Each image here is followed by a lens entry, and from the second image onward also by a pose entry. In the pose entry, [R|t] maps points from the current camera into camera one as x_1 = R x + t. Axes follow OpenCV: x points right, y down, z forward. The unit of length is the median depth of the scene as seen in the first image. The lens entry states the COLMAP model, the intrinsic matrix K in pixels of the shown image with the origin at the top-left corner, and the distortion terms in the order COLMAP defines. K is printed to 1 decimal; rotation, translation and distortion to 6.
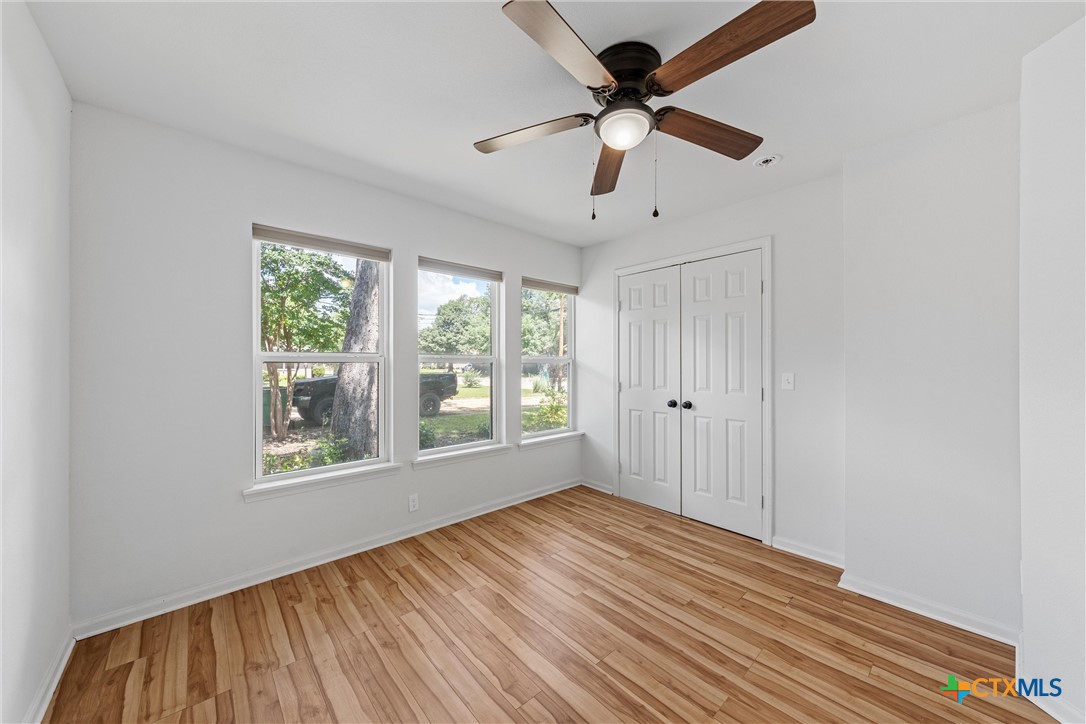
lens RADIAL K [[409.6, 0, 534.3], [0, 409.6, 363.6], [0, 0, 1]] dist [-0.001060, -0.000135]
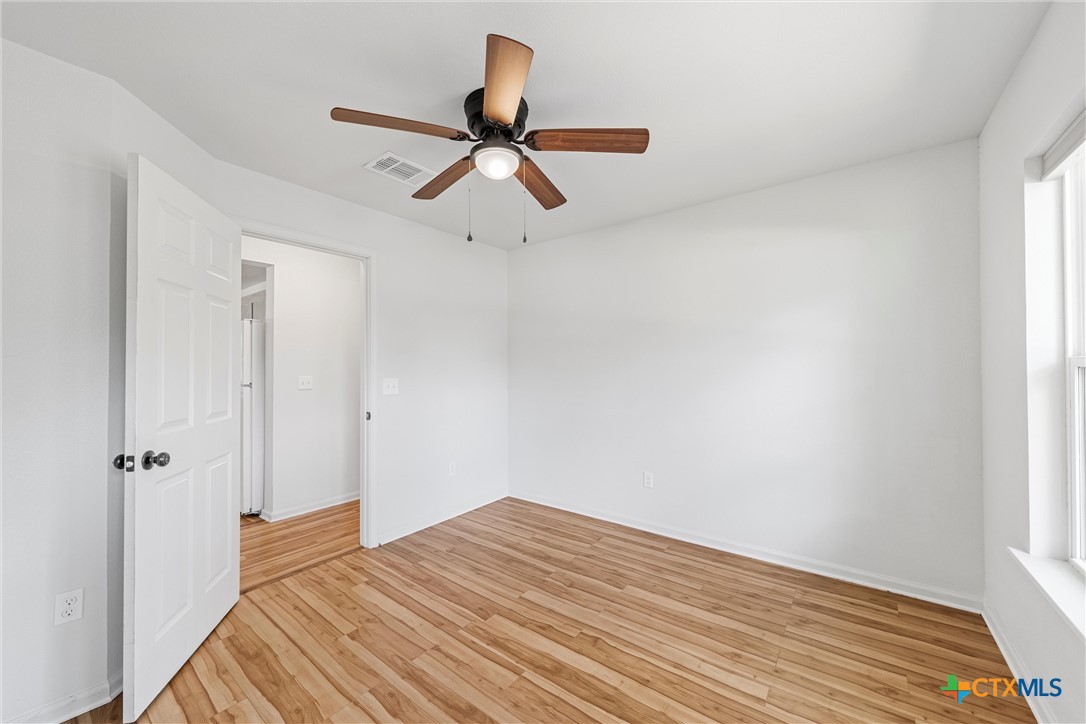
lens RADIAL K [[409.6, 0, 534.3], [0, 409.6, 363.6], [0, 0, 1]] dist [-0.001060, -0.000135]
pose [[-0.984566, 0.005139, -0.174936, 0.306012], [0.007258, 0.999908, -0.011478, -0.007890], [0.174861, -0.012570, -0.984513, 2.033348]]
